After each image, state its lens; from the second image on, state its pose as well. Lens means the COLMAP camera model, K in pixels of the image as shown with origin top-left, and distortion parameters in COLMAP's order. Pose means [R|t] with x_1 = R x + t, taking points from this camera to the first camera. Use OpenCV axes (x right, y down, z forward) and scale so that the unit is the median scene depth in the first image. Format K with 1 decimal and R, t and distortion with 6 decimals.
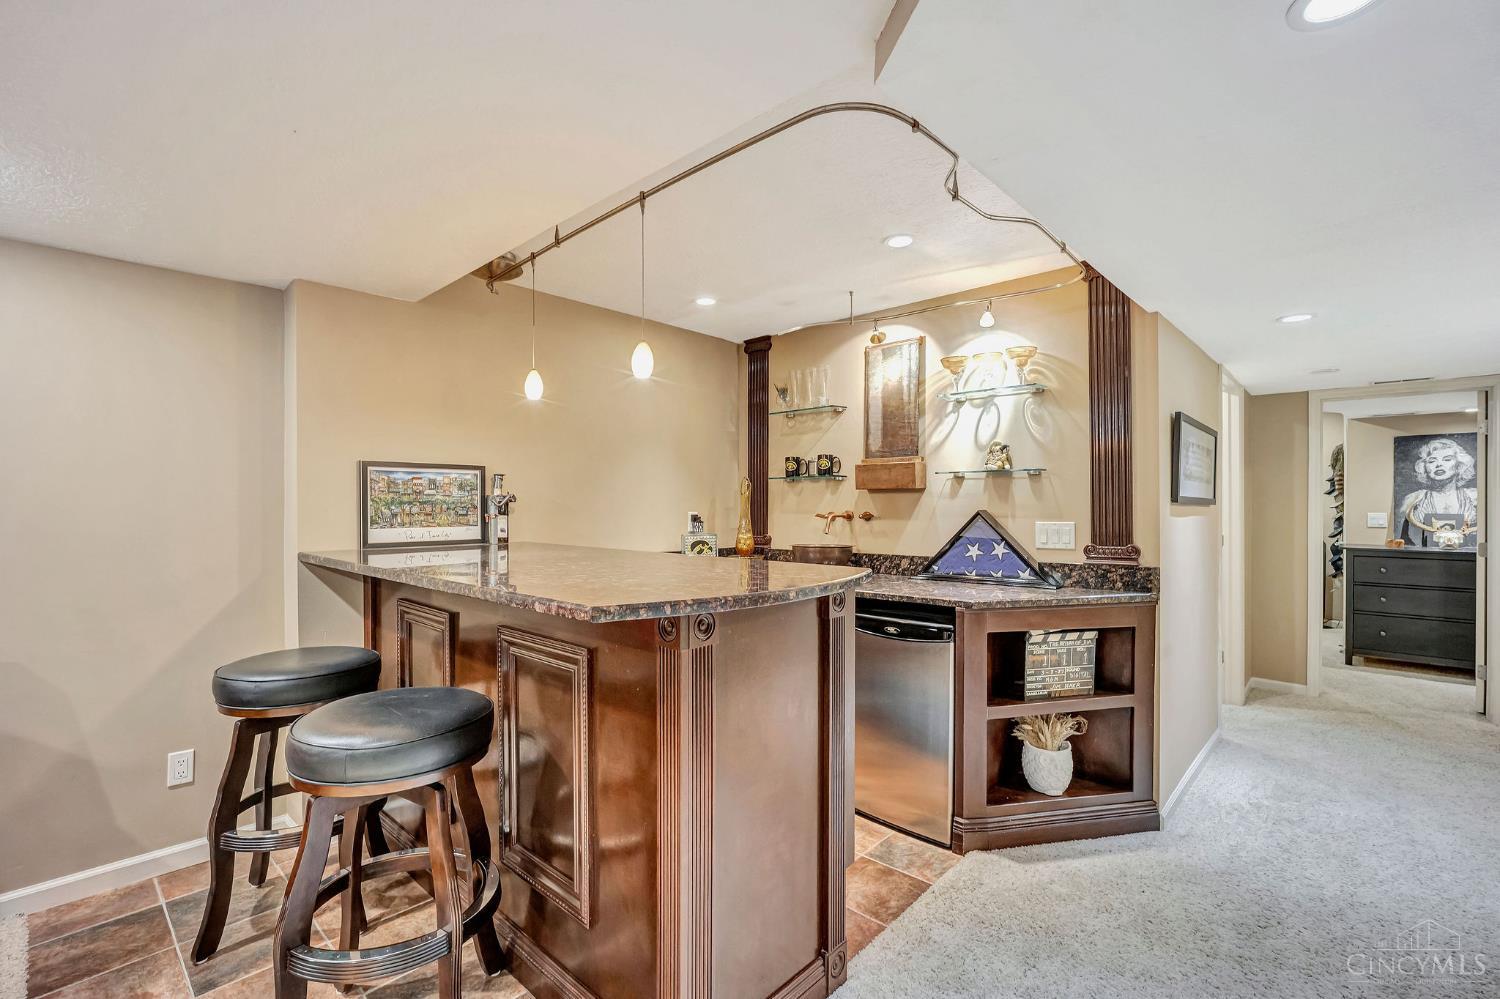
lens RADIAL K [[654.1, 0, 750.2], [0, 654.1, 503.8], [0, 0, 1]] dist [-0.012593, 0.003421]
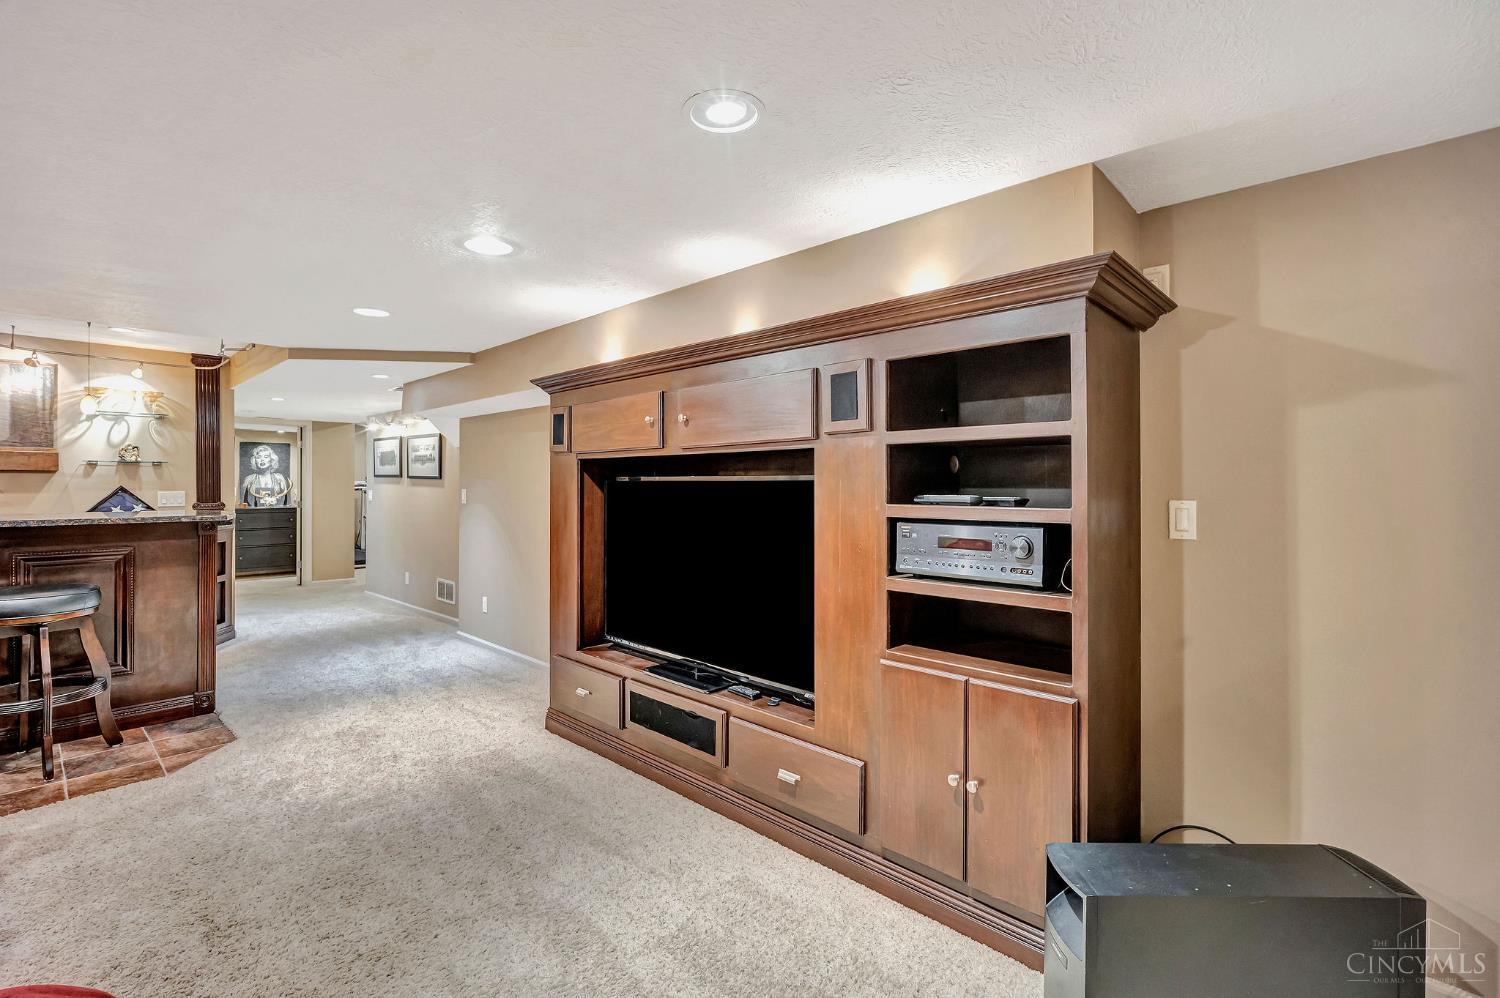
lens RADIAL K [[654.1, 0, 750.5], [0, 654.1, 486.5], [0, 0, 1]] dist [-0.012593, 0.003421]
pose [[-0.009397, -0.005247, 0.999942, -1.154154], [-0.001939, 0.999984, 0.005229, 0.001125], [-0.999954, -0.001890, -0.009407, -0.500397]]
